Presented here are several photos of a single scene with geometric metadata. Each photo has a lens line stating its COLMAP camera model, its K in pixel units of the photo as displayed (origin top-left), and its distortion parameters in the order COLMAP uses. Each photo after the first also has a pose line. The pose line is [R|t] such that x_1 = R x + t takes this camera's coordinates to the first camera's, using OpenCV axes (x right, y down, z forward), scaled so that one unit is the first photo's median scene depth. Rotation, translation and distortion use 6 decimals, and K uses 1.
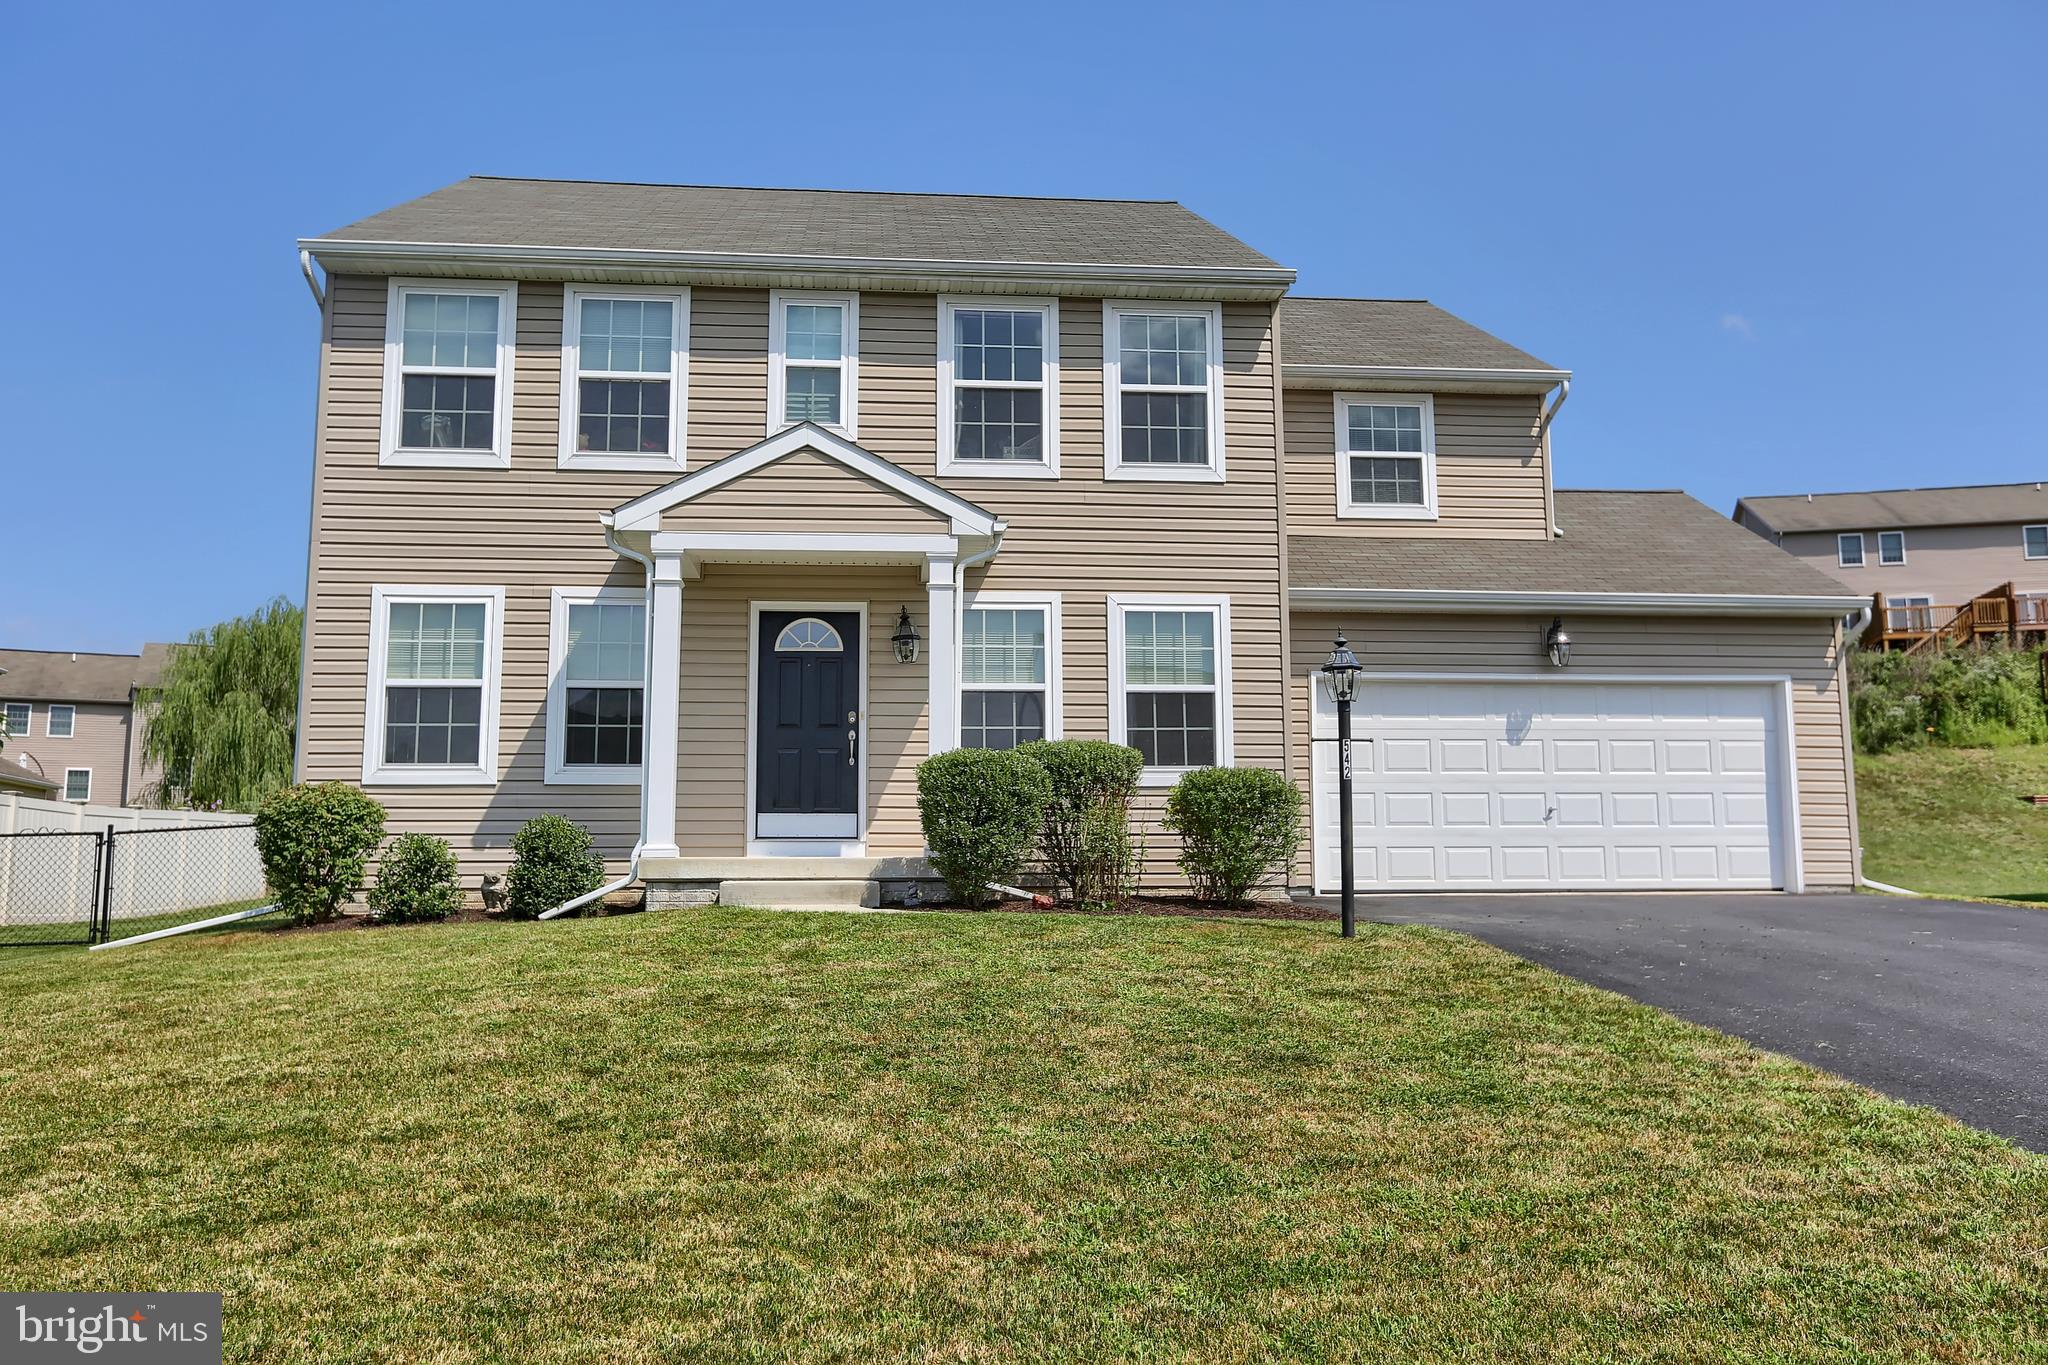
lens RADIAL K [[1600.9, 0, 1028.5], [0, 1600.9, 685.8], [0, 0, 1]] dist [-0.003584, 0.005026]
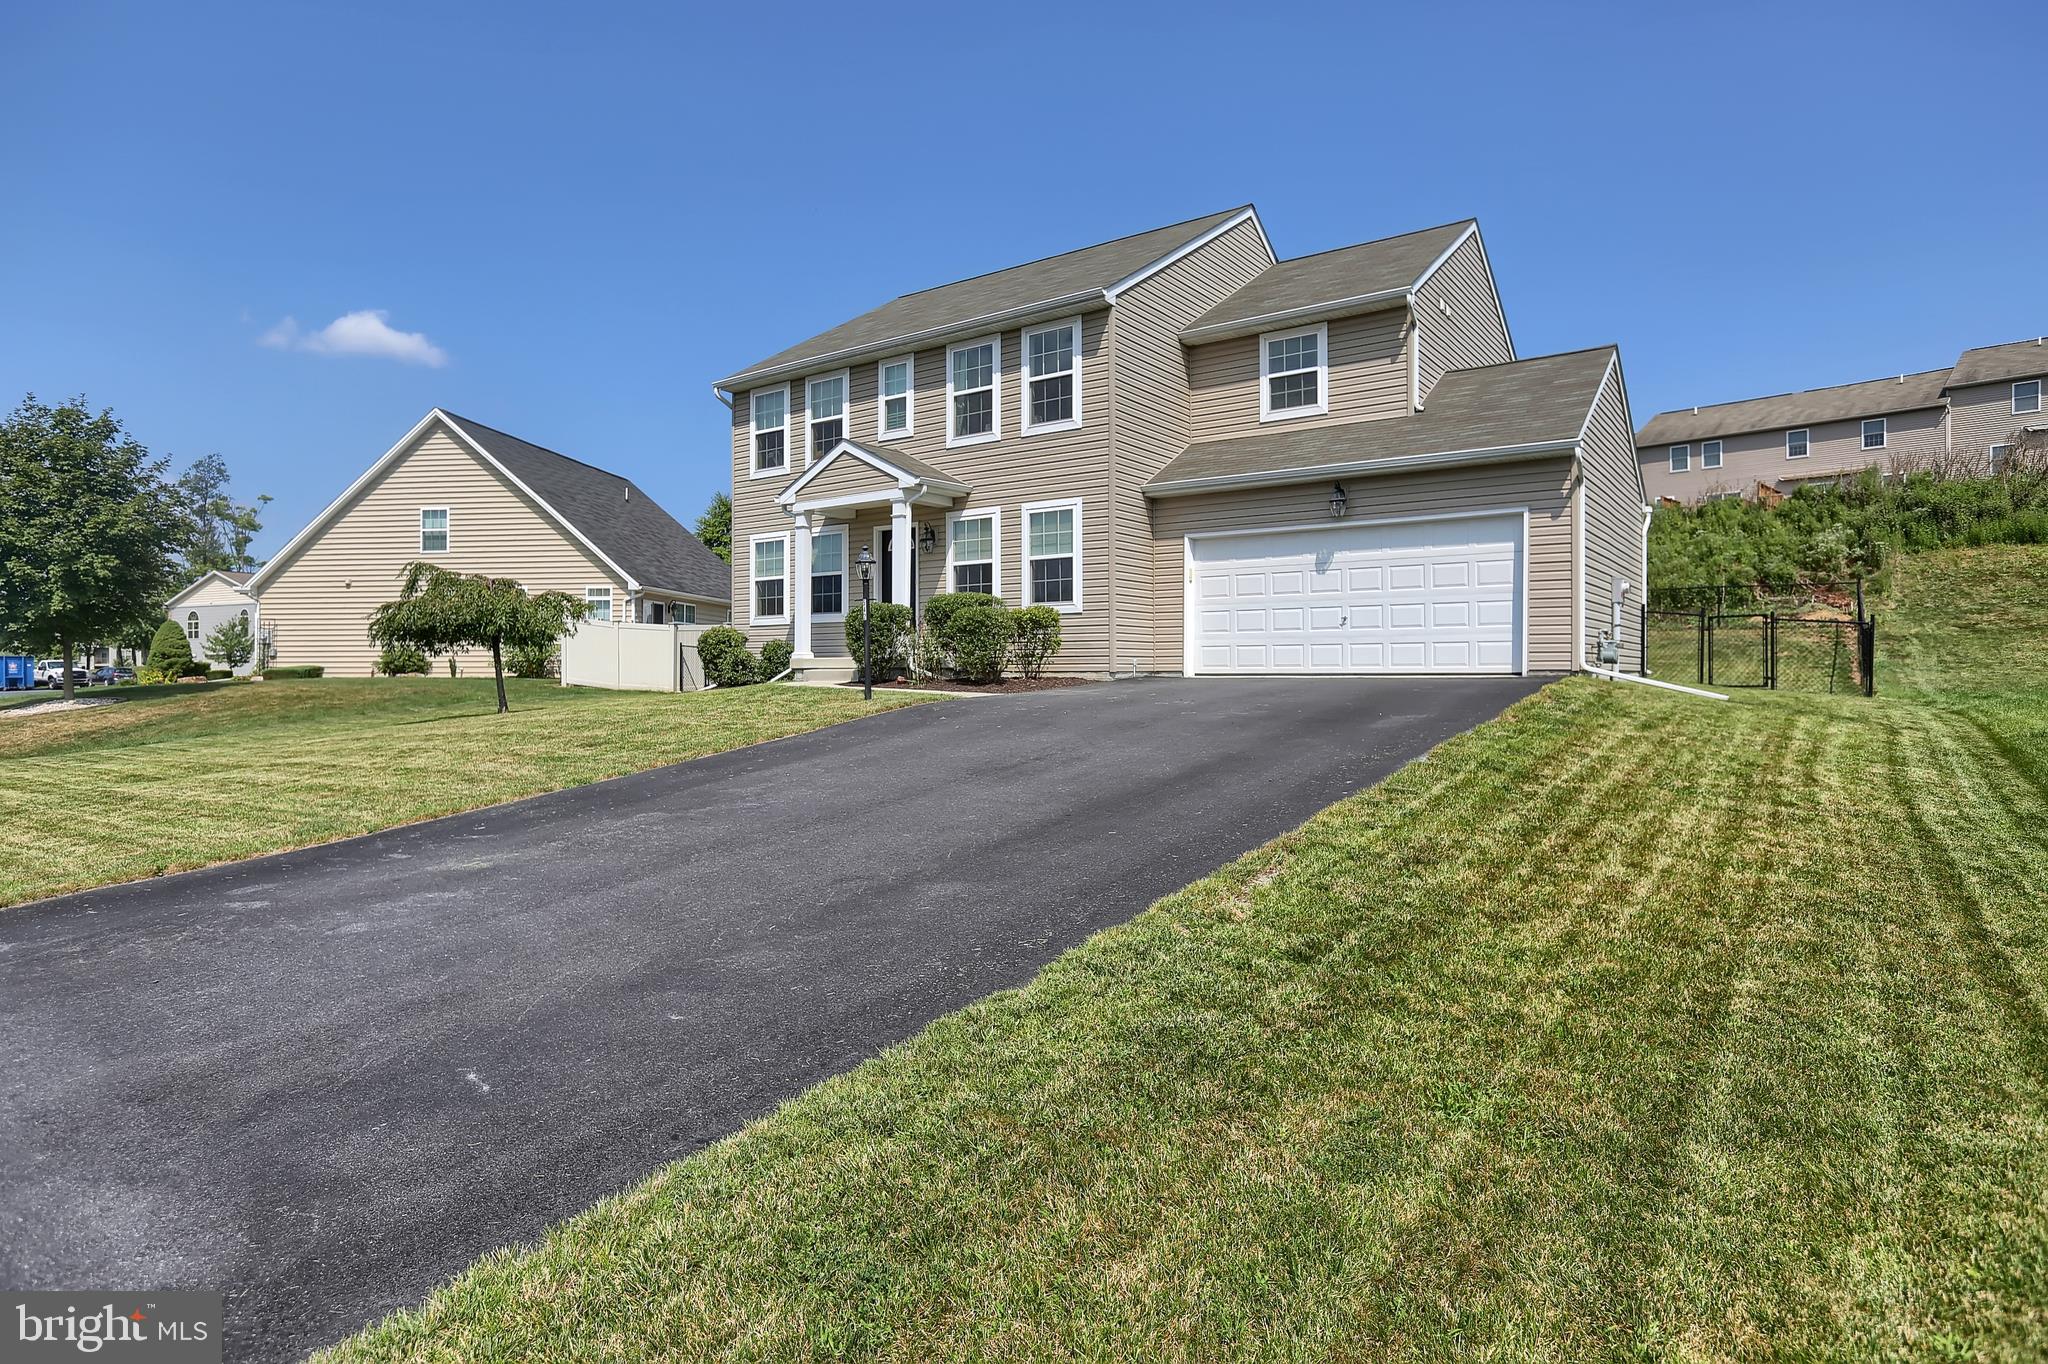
lens RADIAL K [[1093.7, 0, 1021.1], [0, 1093.7, 686.4], [0, 0, 1]] dist [-0.021103, -0.000248]
pose [[0.750096, 0.012605, -0.661209, 0.826462], [0.082902, 0.990139, 0.112922, 0.004258], [0.656112, -0.139518, 0.741655, 0.089013]]
